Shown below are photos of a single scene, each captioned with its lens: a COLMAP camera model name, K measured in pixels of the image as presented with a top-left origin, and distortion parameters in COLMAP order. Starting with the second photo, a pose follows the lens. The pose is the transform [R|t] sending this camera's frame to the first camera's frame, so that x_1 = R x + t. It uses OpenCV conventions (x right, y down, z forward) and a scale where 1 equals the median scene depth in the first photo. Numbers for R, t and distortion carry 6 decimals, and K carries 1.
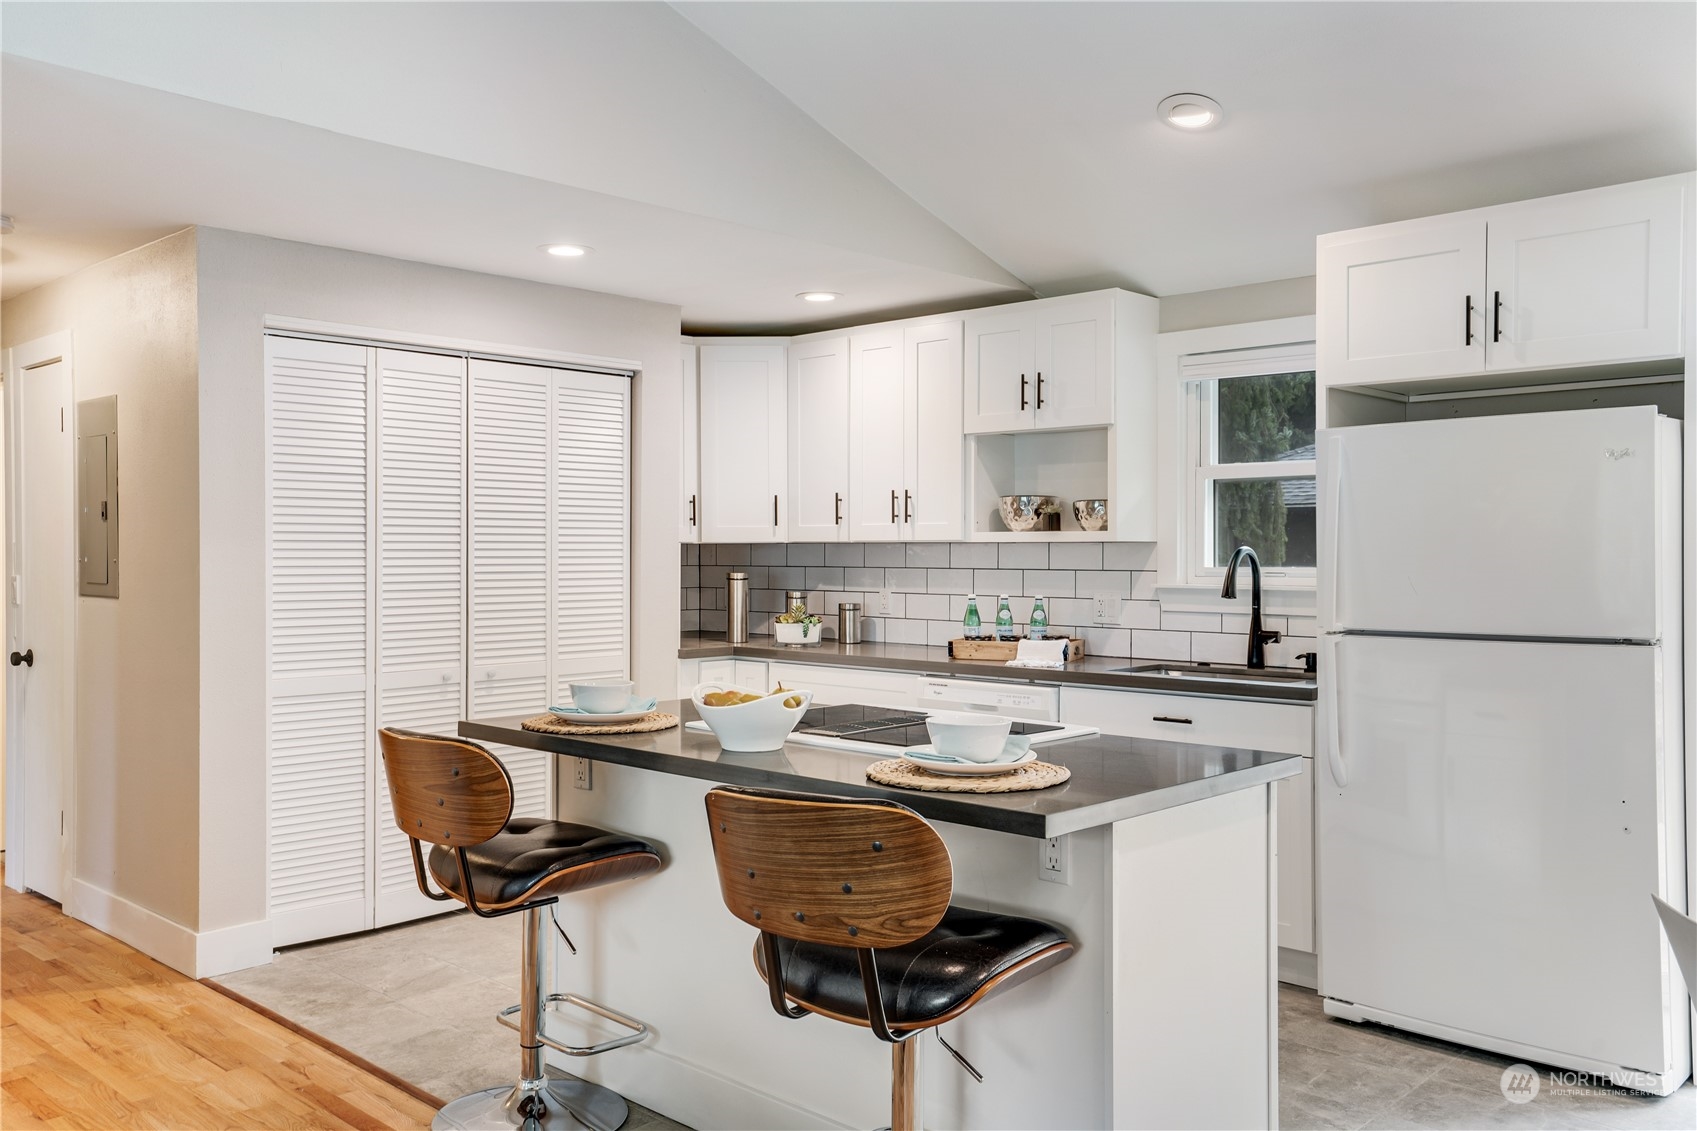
lens RADIAL K [[1385.4, 0, 840.5], [0, 1385.4, 564.8], [0, 0, 1]] dist [0.038591, 0.007652]
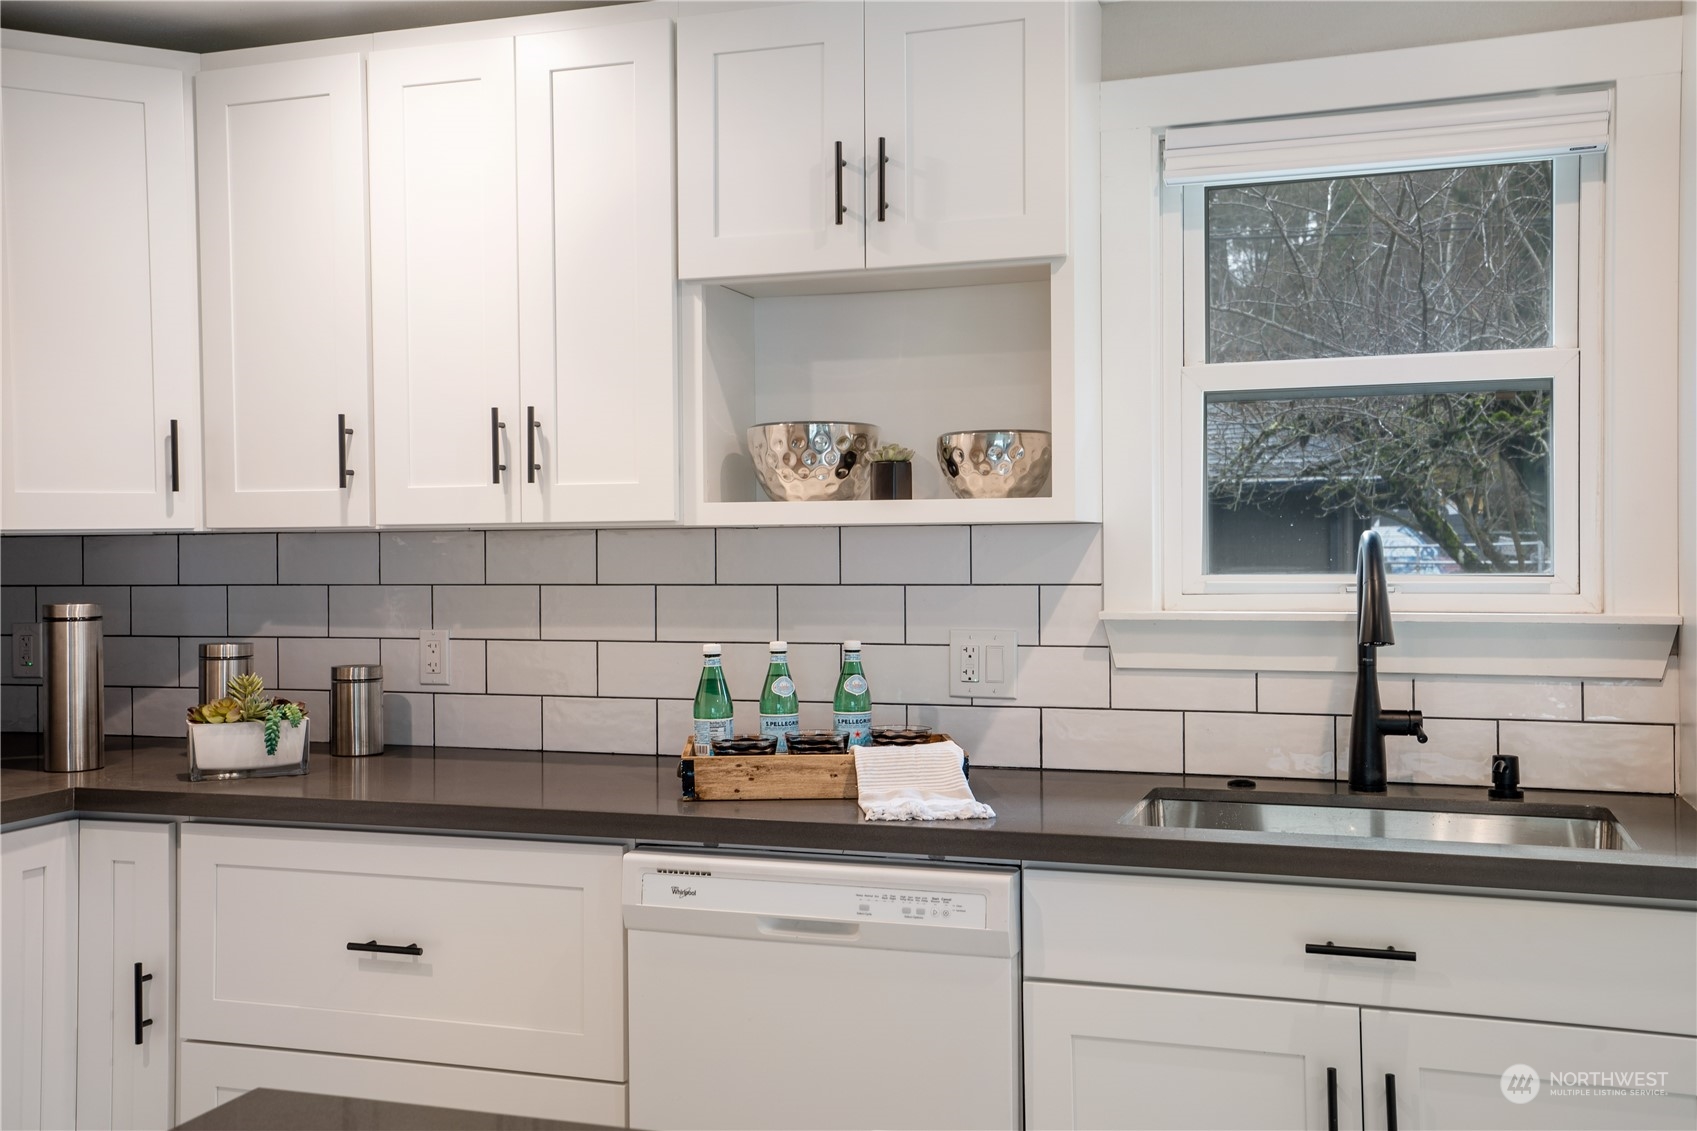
lens RADIAL K [[1633.2, 0, 848.0], [0, 1633.2, 562.9], [0, 0, 1]] dist [0.073032, 0.000000]
pose [[0.906791, -0.012000, 0.421410, -0.083720], [0.013075, 0.999914, 0.000338, -0.003973], [-0.421378, 0.005204, 0.906870, 0.513180]]
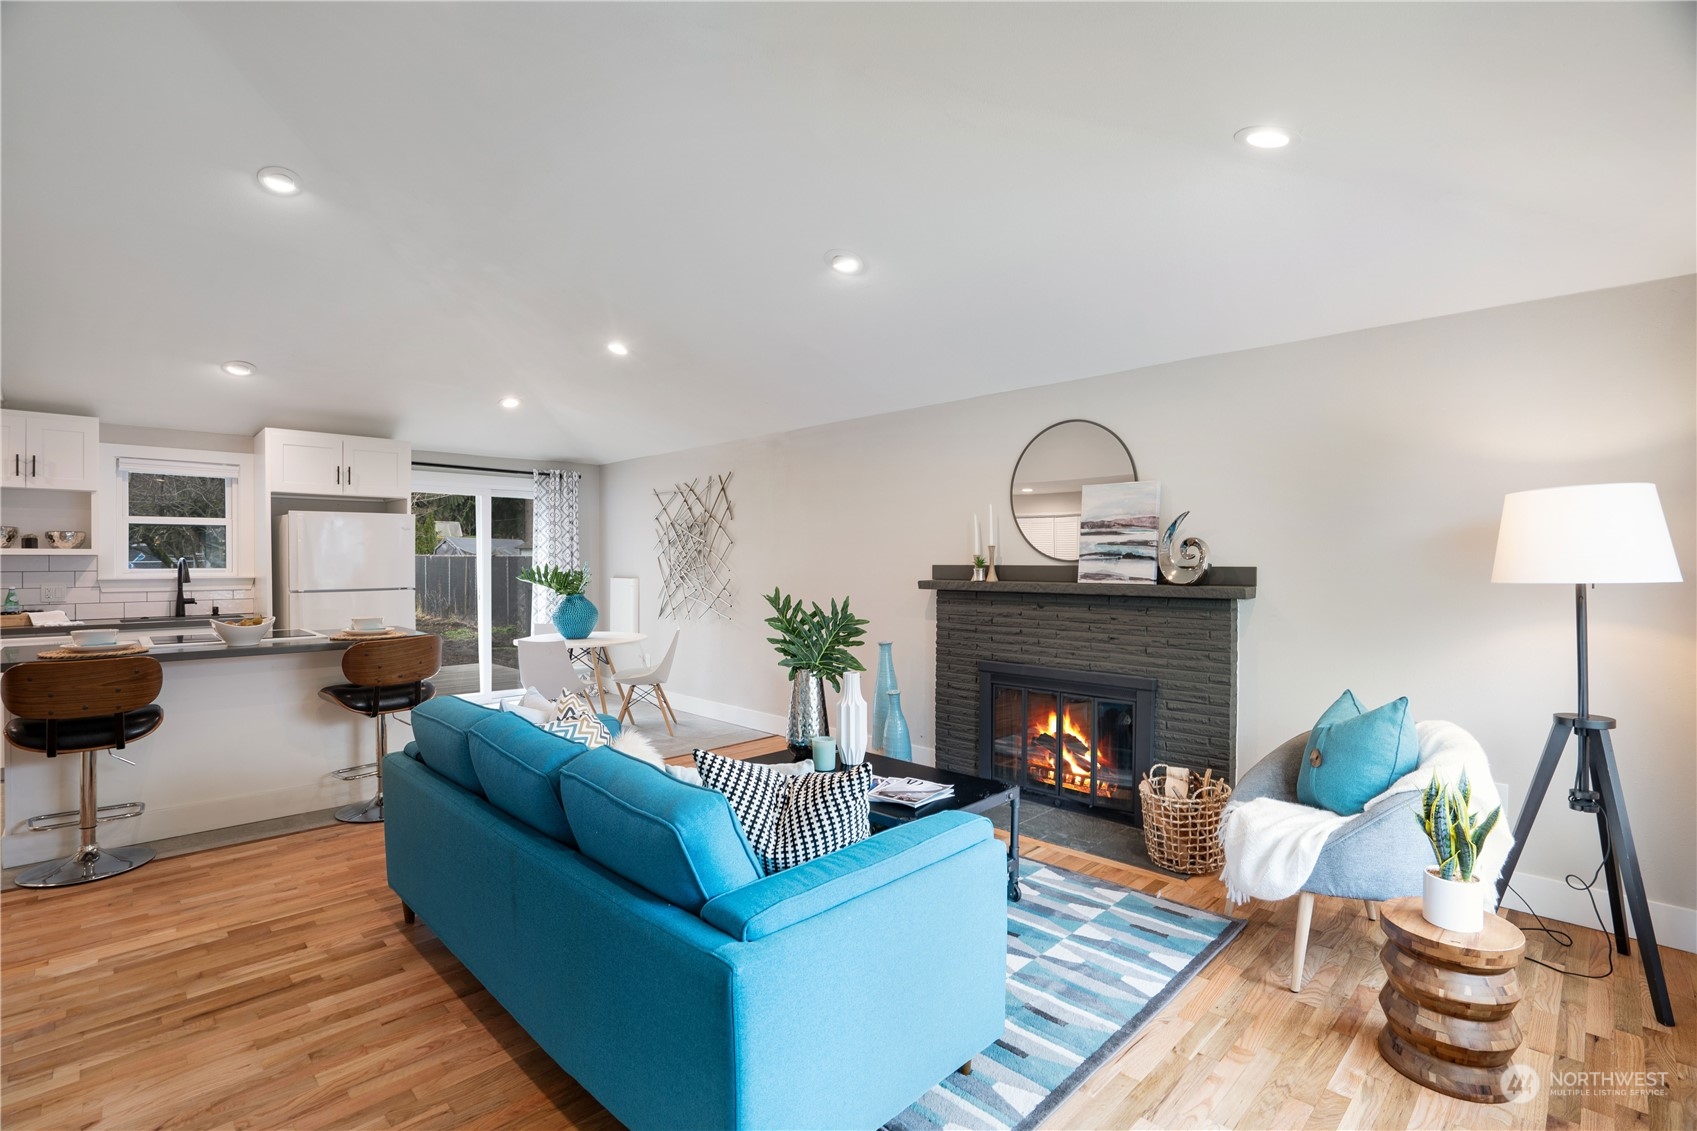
lens RADIAL K [[800.0, 0, 828.1], [0, 800.0, 560.9], [0, 0, 1]] dist [-0.043387, 0.016034]
pose [[0.047255, -0.000650, 0.998883, -0.735508], [0.013255, 0.999912, 0.000023, 0.003625], [-0.998795, 0.013240, 0.047259, -0.016344]]
